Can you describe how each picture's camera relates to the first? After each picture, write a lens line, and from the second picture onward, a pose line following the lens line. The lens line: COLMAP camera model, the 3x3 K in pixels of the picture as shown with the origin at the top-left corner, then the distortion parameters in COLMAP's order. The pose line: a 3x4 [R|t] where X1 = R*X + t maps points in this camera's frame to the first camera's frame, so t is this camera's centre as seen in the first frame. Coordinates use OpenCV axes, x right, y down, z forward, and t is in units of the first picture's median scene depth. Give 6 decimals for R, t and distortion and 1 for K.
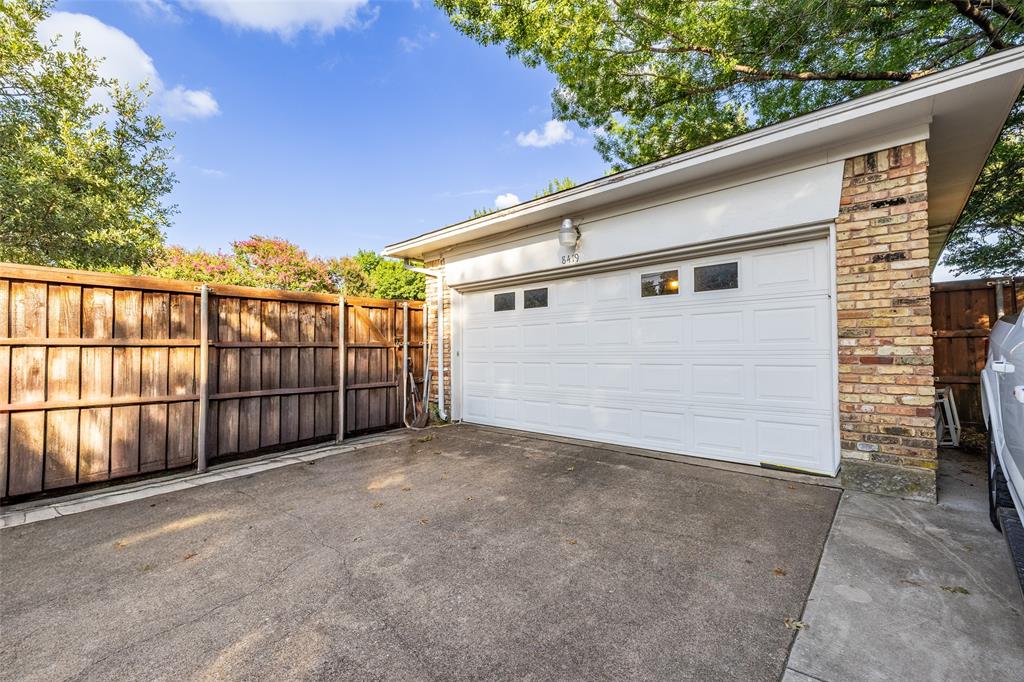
lens RADIAL K [[431.5, 0, 511.0], [0, 431.5, 342.5], [0, 0, 1]] dist [-0.000392, 0.001065]
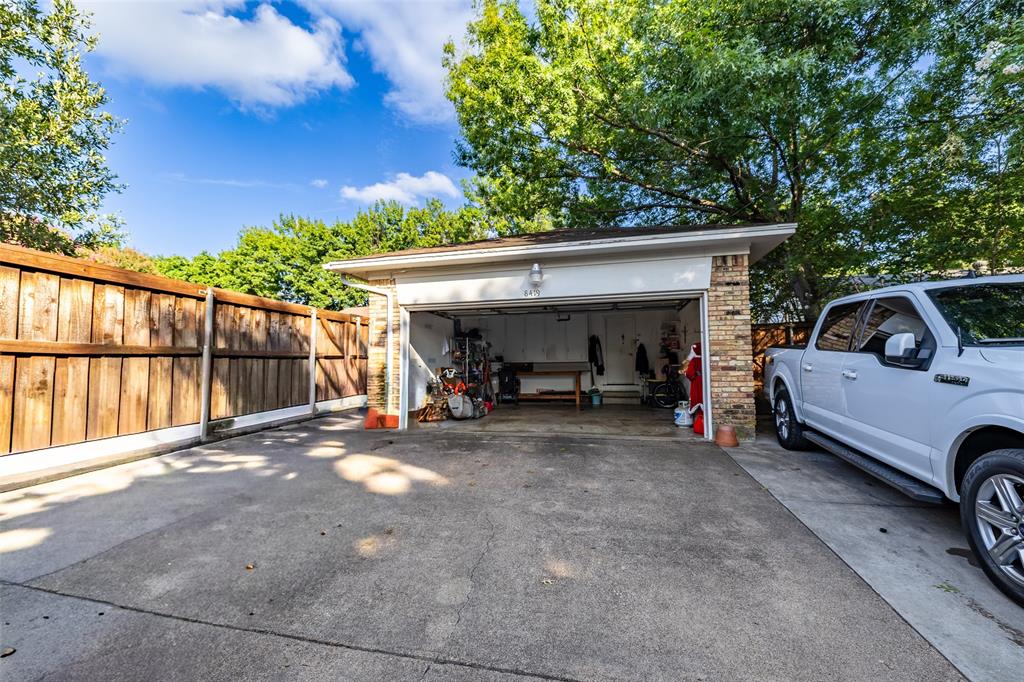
lens RADIAL K [[431.5, 0, 512.0], [0, 431.5, 341.6], [0, 0, 1]] dist [-0.000392, 0.001065]
pose [[0.878147, 0.032514, 0.477284, -0.839135], [-0.009330, 0.998662, -0.050865, 0.029809], [-0.478299, 0.040214, 0.877276, -0.168439]]
